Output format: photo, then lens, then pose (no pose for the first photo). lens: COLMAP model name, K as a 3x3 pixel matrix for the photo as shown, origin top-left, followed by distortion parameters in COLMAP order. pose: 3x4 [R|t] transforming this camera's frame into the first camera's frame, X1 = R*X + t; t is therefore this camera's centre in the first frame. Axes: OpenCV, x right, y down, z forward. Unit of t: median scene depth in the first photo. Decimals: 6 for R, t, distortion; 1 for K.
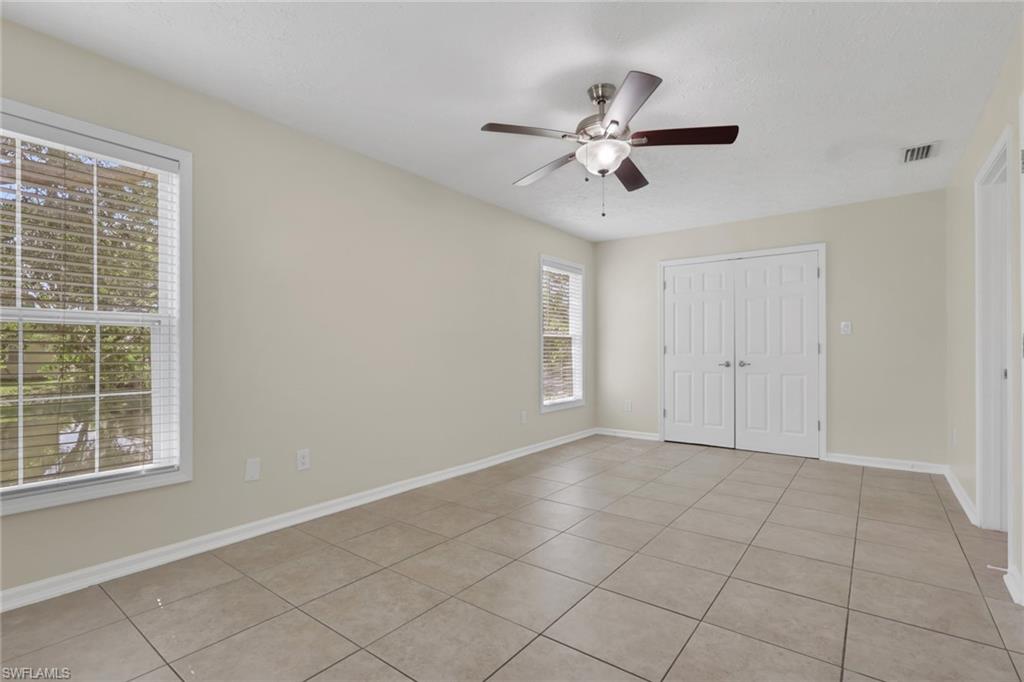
lens RADIAL K [[466.9, 0, 510.0], [0, 466.9, 352.8], [0, 0, 1]] dist [-0.001341, -0.000060]
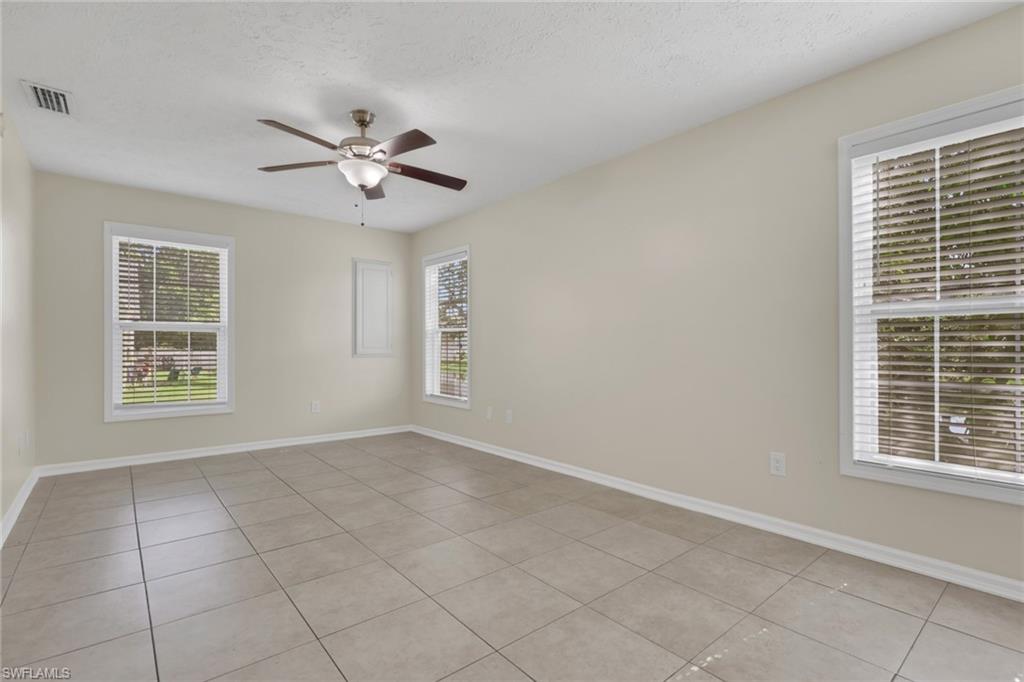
lens RADIAL K [[478.8, 0, 507.3], [0, 478.8, 344.8], [0, 0, 1]] dist [-0.001232, 0.000199]
pose [[-0.223682, 0.000211, -0.974662, 1.169240], [0.004146, 0.999991, -0.000735, 0.000868], [0.974653, -0.004206, -0.223681, 1.490204]]
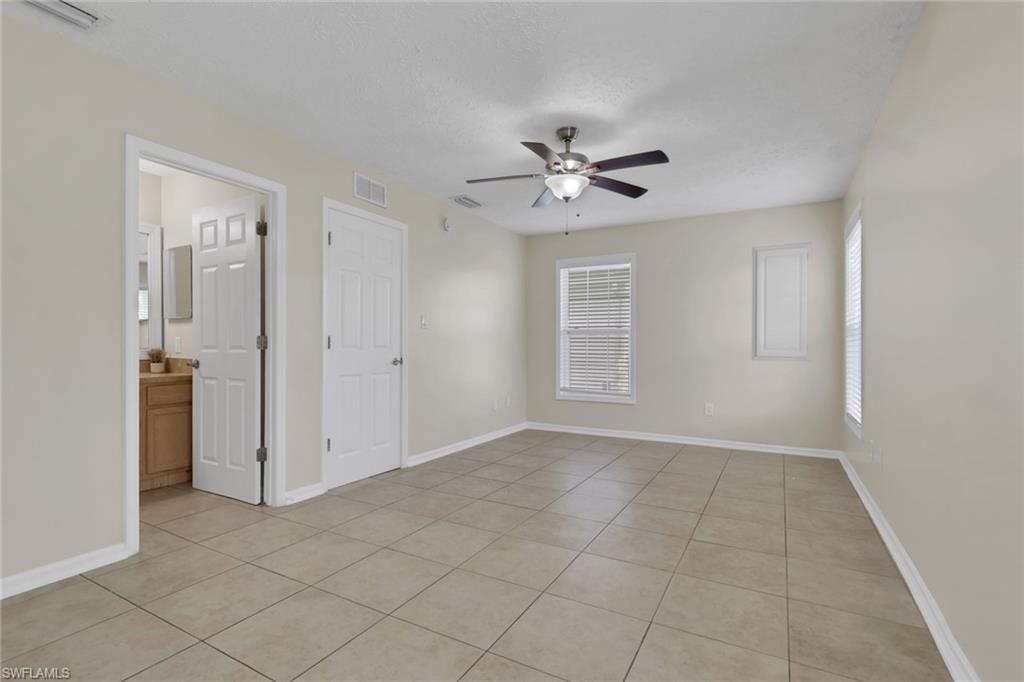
lens RADIAL K [[478.8, 0, 507.3], [0, 478.8, 344.8], [0, 0, 1]] dist [-0.001232, 0.000199]
pose [[-0.989712, -0.000829, -0.143075, 0.494858], [-0.000065, 0.999986, -0.005347, 0.003473], [0.143077, -0.005282, -0.989697, 2.060231]]
